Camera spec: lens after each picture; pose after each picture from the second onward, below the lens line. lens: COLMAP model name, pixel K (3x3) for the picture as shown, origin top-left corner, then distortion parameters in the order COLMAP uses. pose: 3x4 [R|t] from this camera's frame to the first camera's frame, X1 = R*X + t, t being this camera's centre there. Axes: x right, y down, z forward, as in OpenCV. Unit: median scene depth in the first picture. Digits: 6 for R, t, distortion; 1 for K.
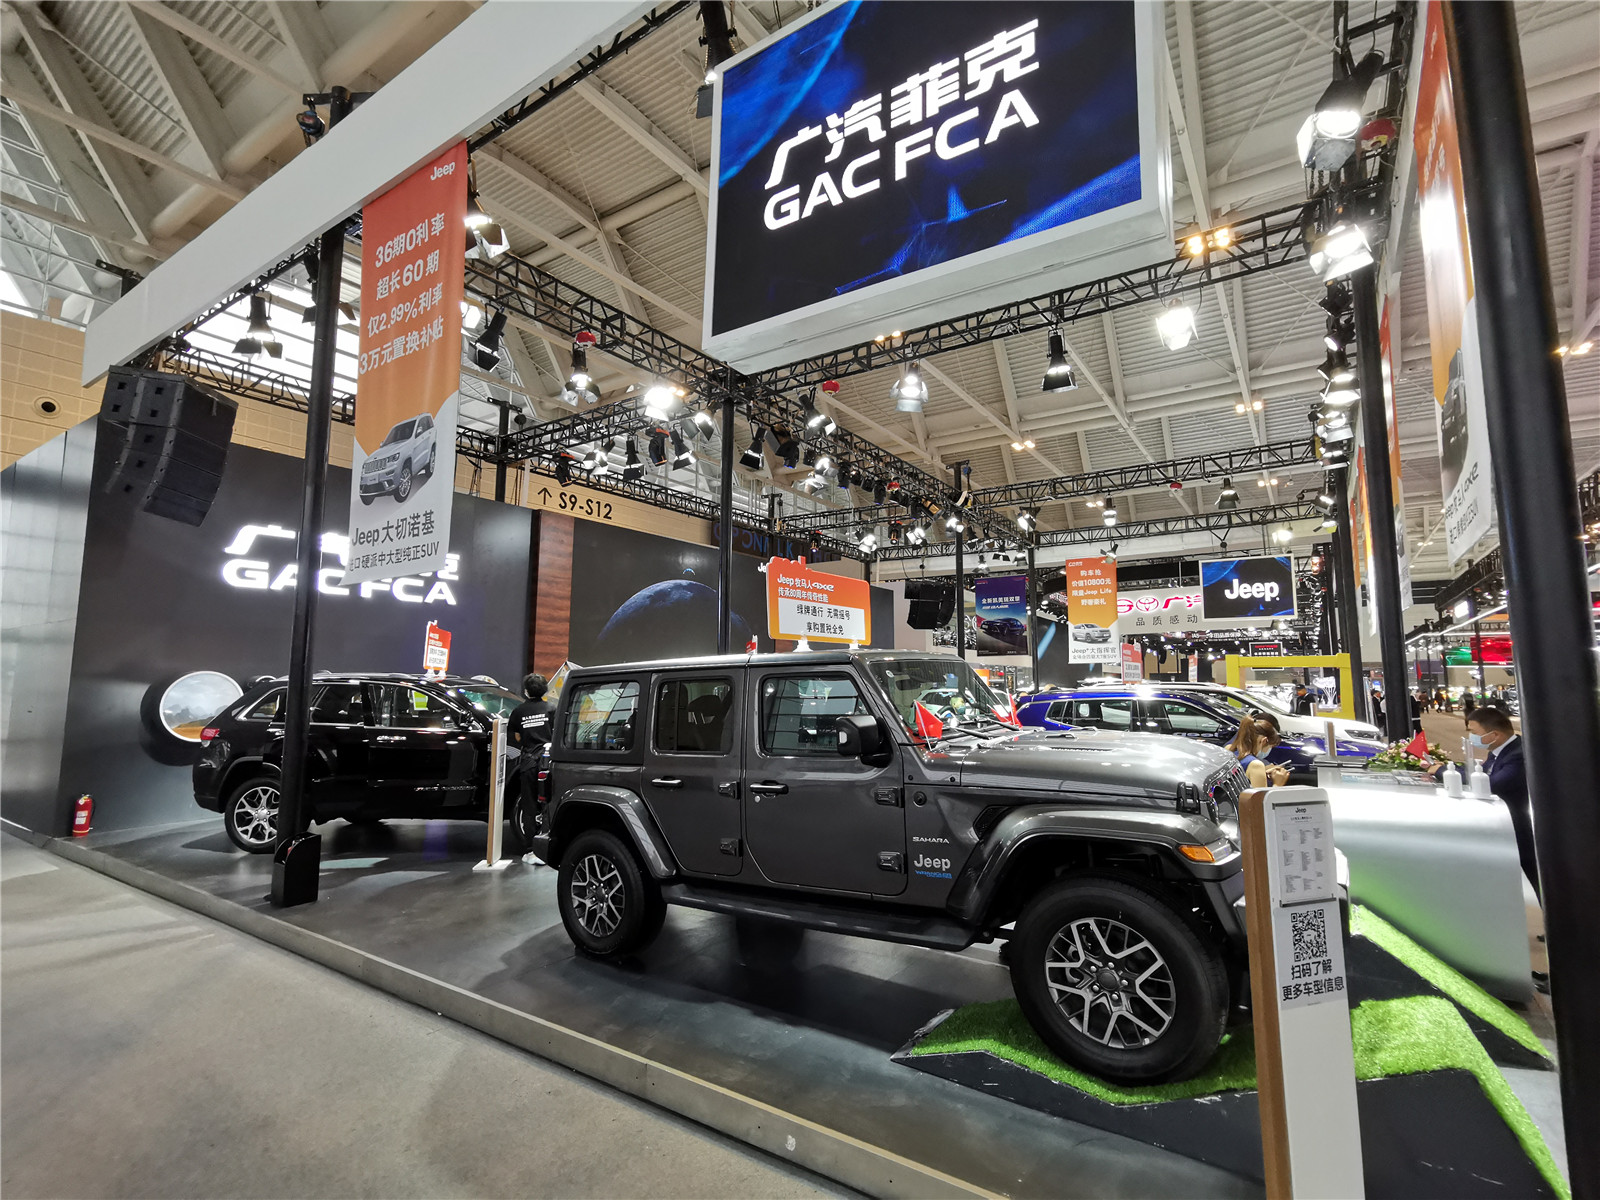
lens RADIAL K [[765.5, 0, 801.2], [0, 765.5, 607.3], [0, 0, 1]] dist [-0.008778, 0.004661]
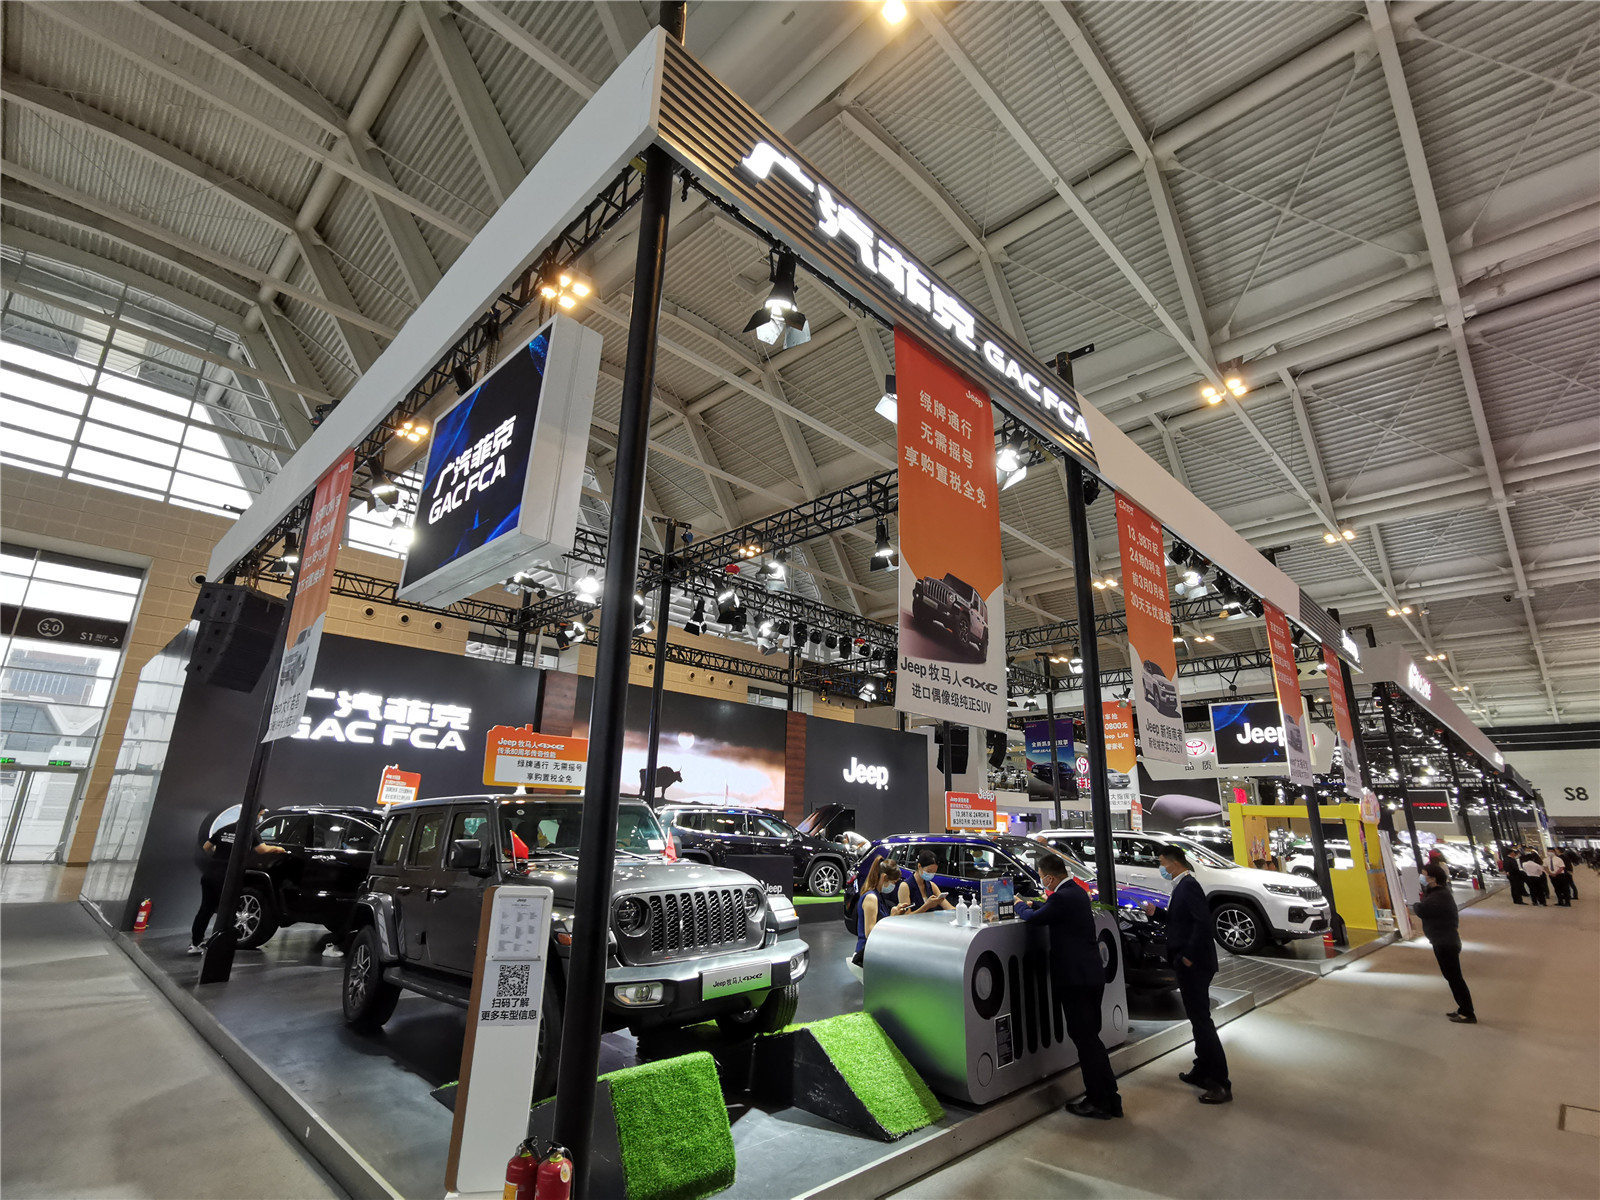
lens RADIAL K [[765.5, 0, 797.6], [0, 765.5, 601.8], [0, 0, 1]] dist [-0.008778, 0.004661]
pose [[0.982951, -0.031970, -0.181067, 0.186090], [-0.002239, 0.982613, -0.185653, -0.007196], [0.183854, 0.182893, 0.965789, -0.070961]]
